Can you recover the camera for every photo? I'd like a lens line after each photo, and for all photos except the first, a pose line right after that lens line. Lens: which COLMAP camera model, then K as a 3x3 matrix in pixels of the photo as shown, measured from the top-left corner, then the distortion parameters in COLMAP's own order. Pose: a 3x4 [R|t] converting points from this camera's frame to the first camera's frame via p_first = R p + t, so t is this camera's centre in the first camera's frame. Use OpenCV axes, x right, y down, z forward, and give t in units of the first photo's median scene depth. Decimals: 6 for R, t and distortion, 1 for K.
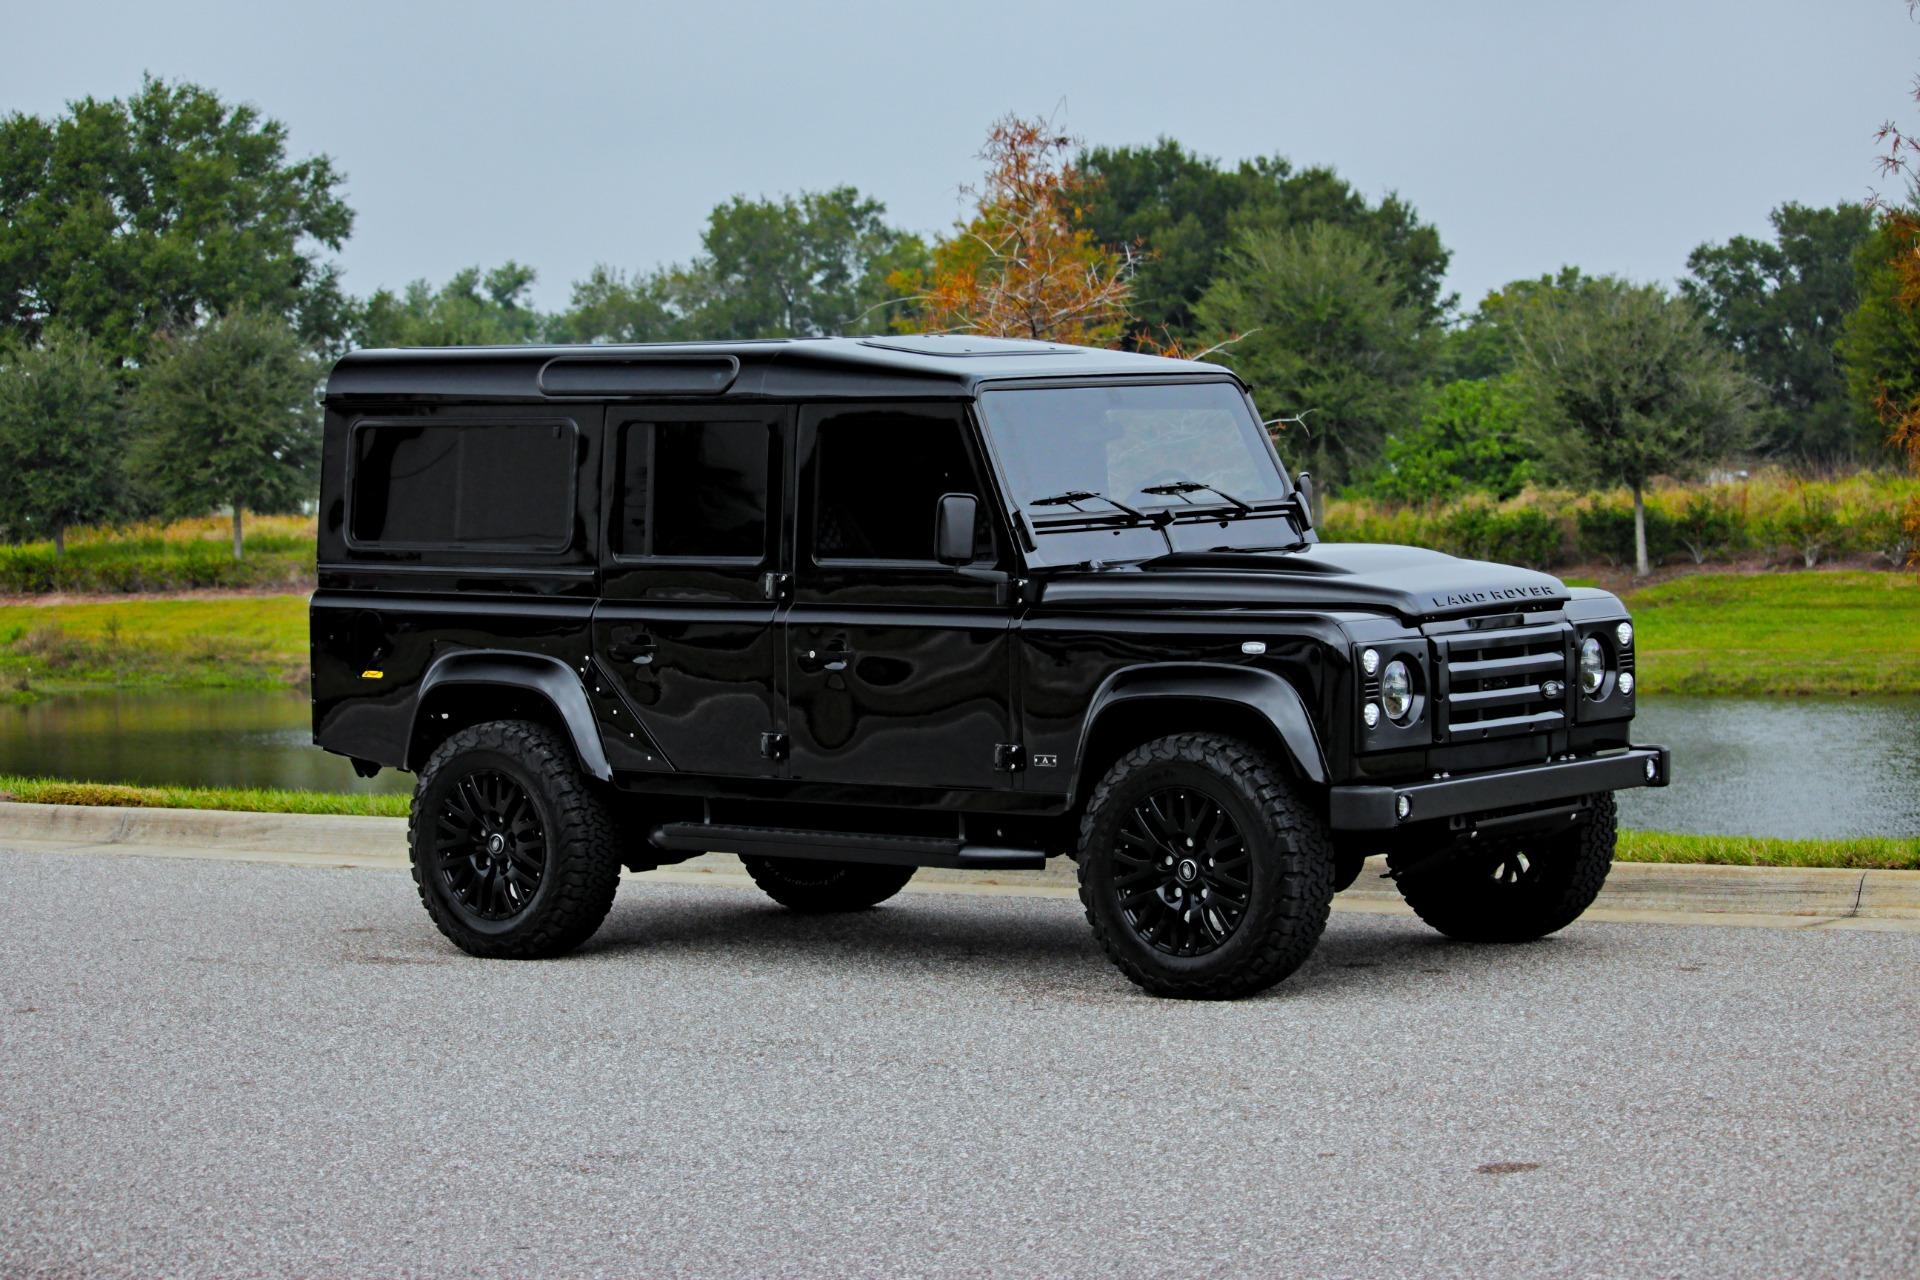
lens RADIAL K [[4919.7, 0, 966.8], [0, 4919.7, 567.6], [0, 0, 1]] dist [-0.409543, 0.000000]
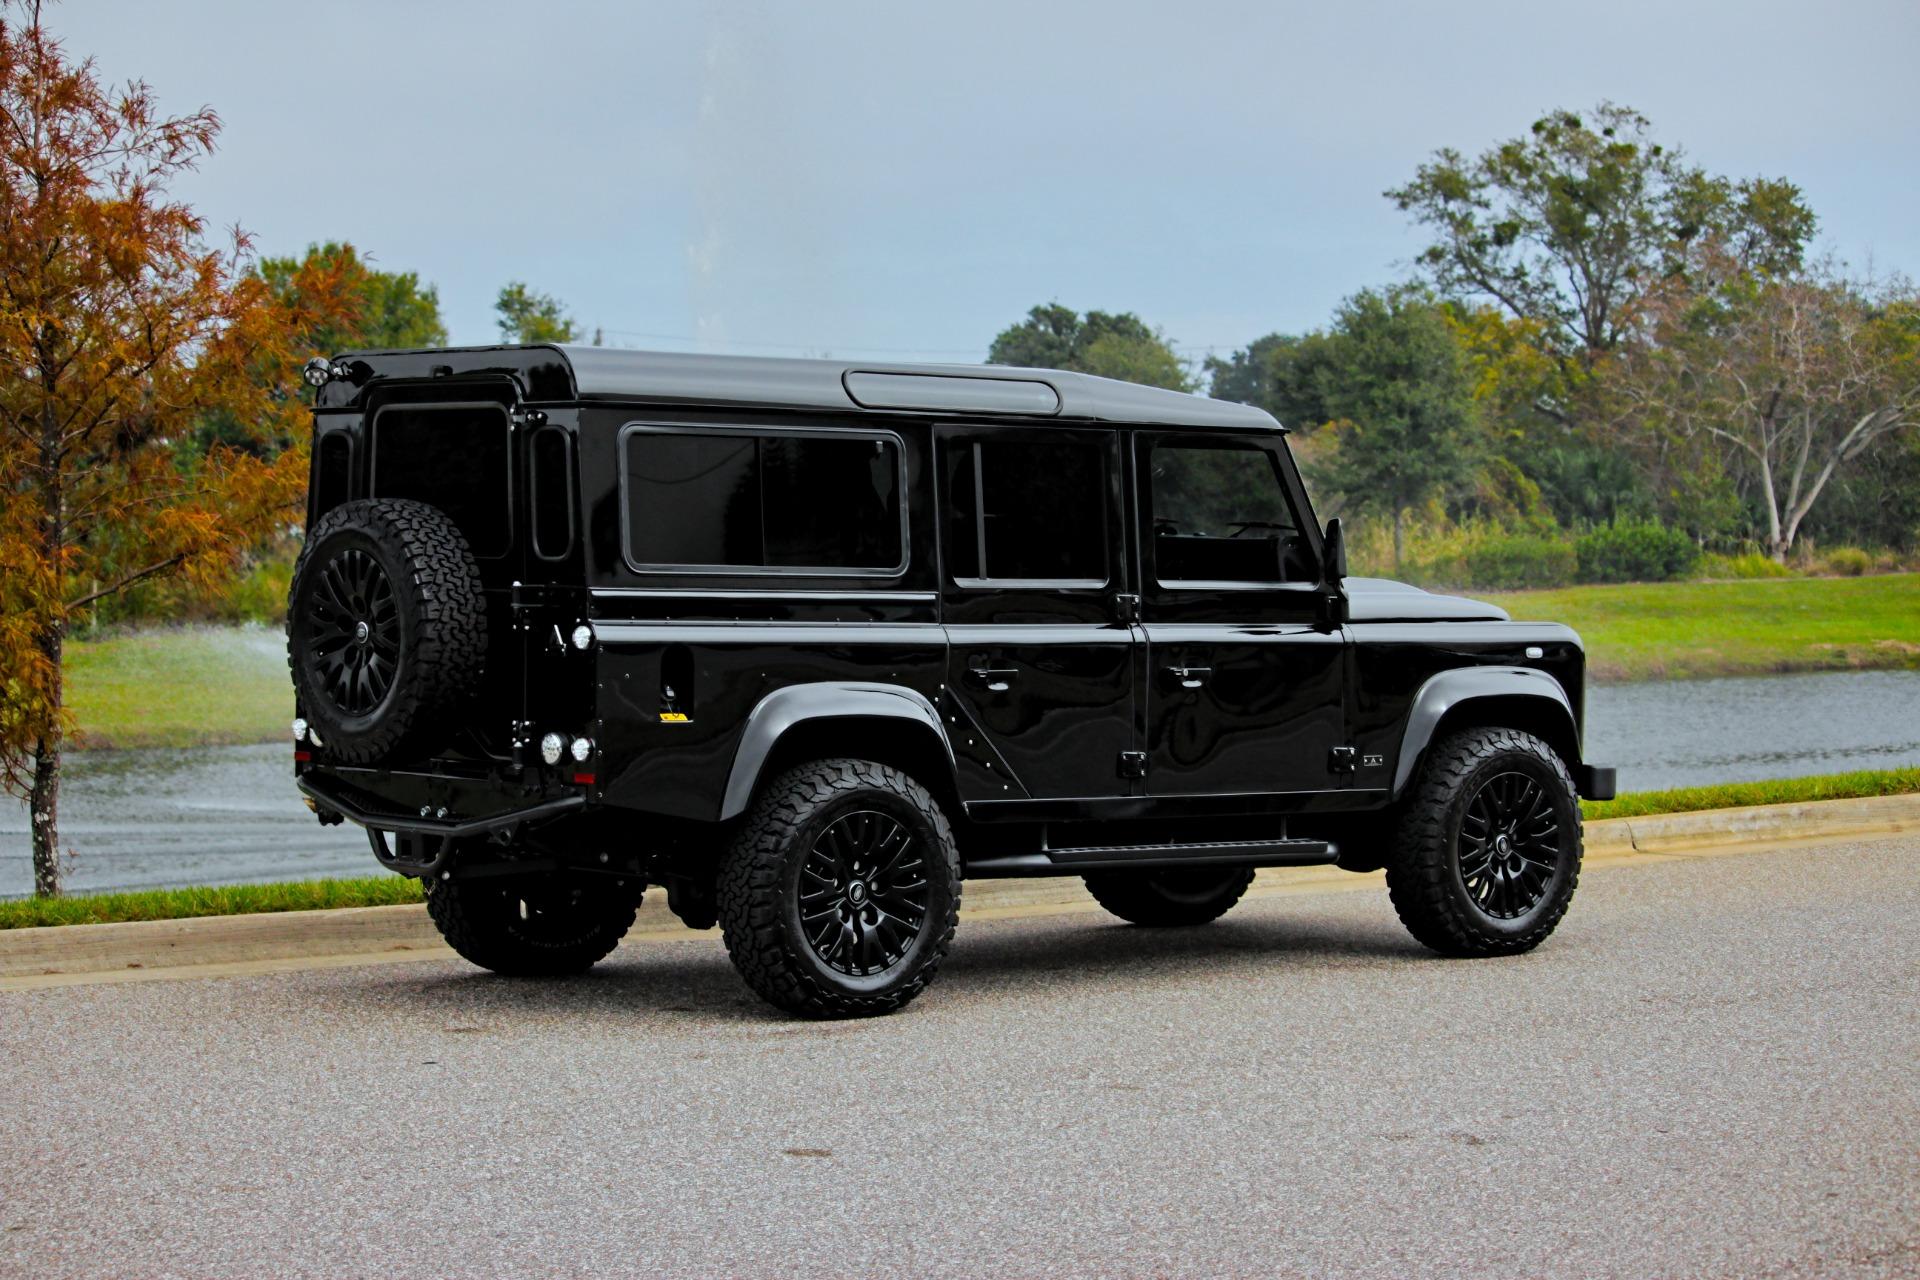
lens RADIAL K [[4919.7, 0, 915.6], [0, 4919.7, 636.2], [0, 0, 1]] dist [-0.409543, 0.000000]
pose [[0.204357, 0.000479, 0.978896, -1.016700], [0.022972, 0.999722, -0.005285, 0.013782], [-0.978627, 0.023567, 0.204290, 0.818726]]
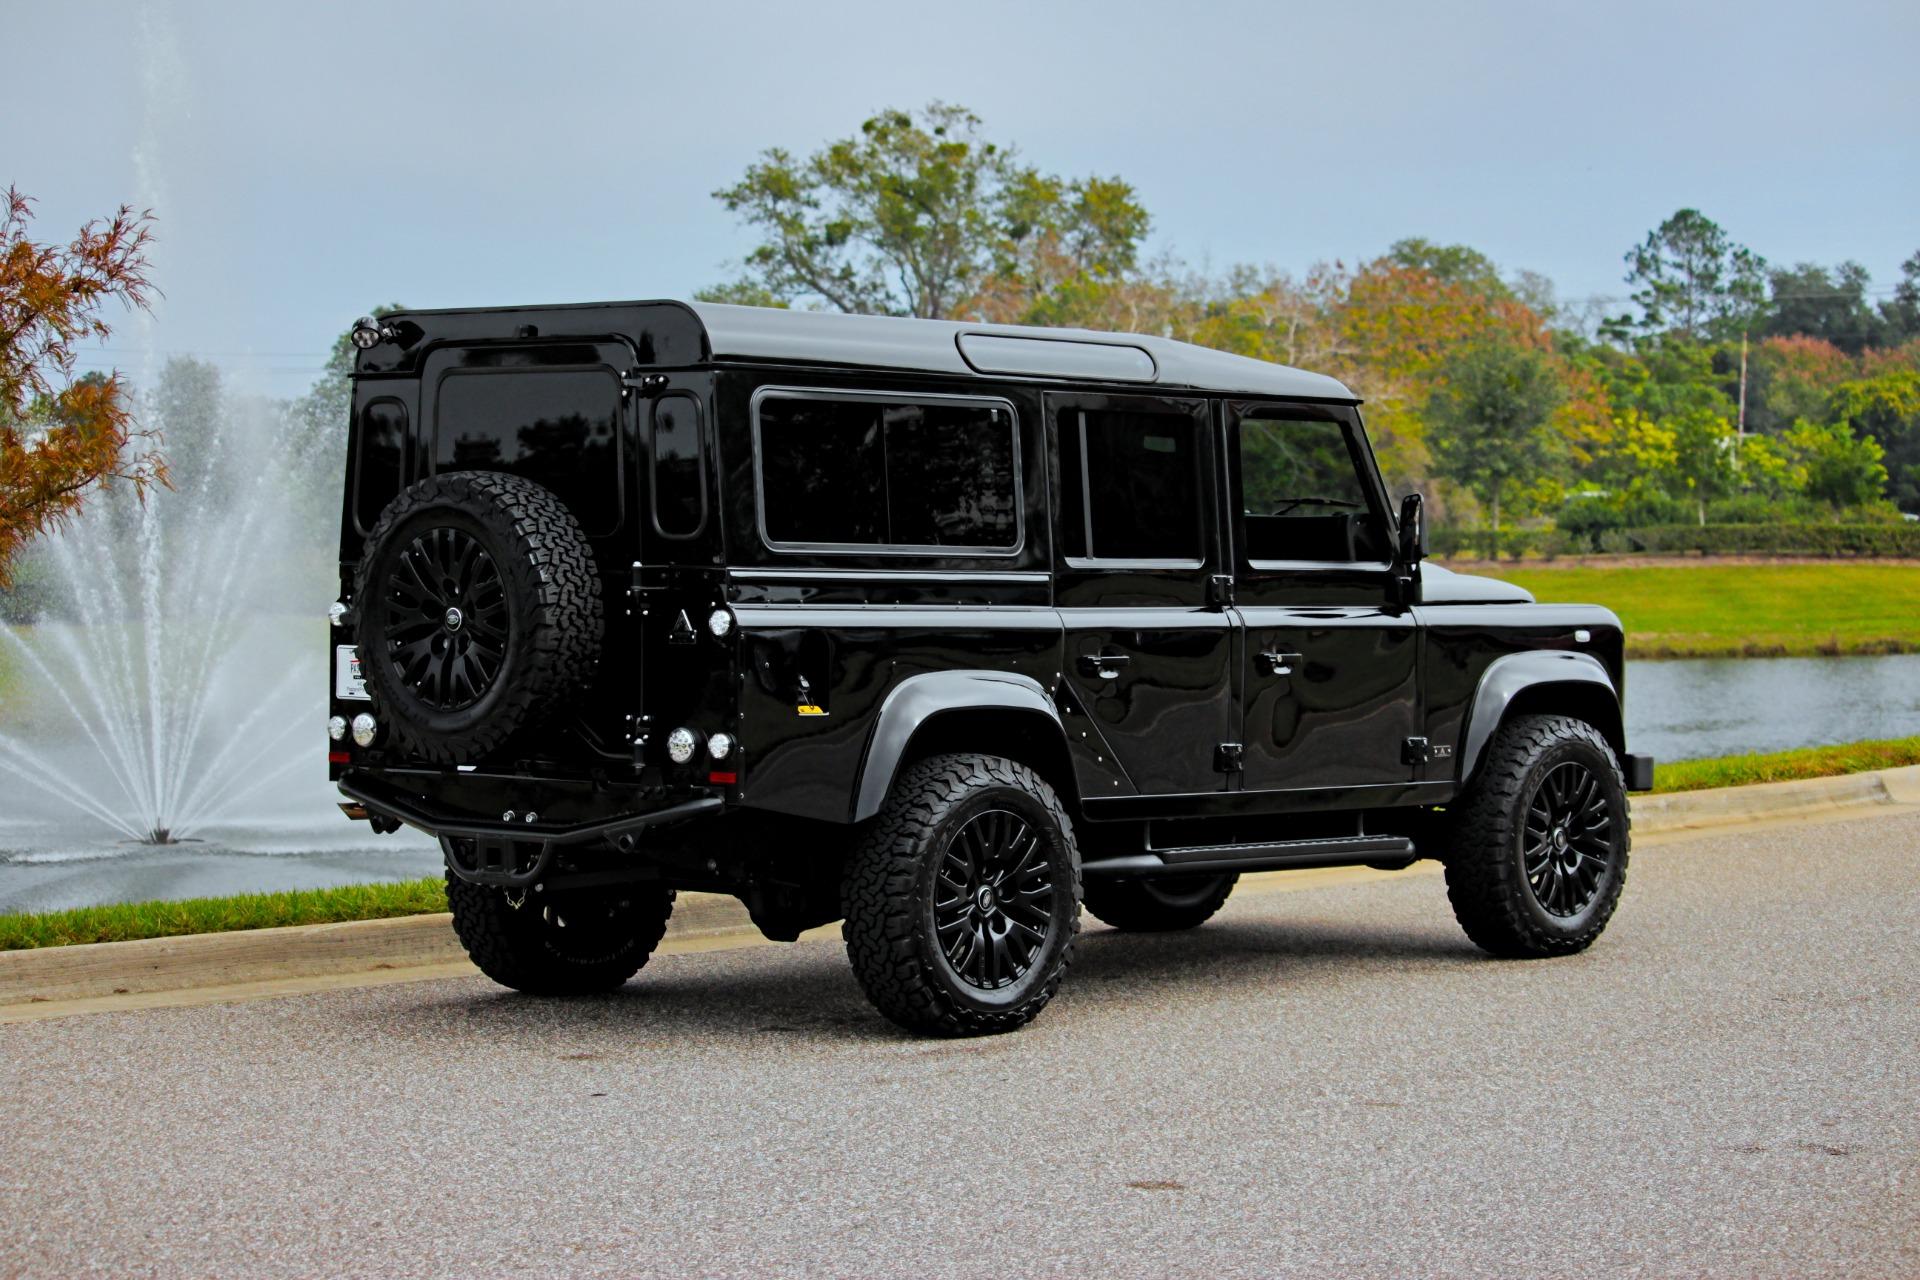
lens RADIAL K [[4919.7, 0, 950.5], [0, 4919.7, 586.4], [0, 0, 1]] dist [-0.409543, 0.000000]
pose [[0.049767, 0.010810, 0.998702, -0.963869], [0.030057, 0.999472, -0.012316, 0.013059], [-0.998308, 0.030631, 0.049416, 0.984683]]
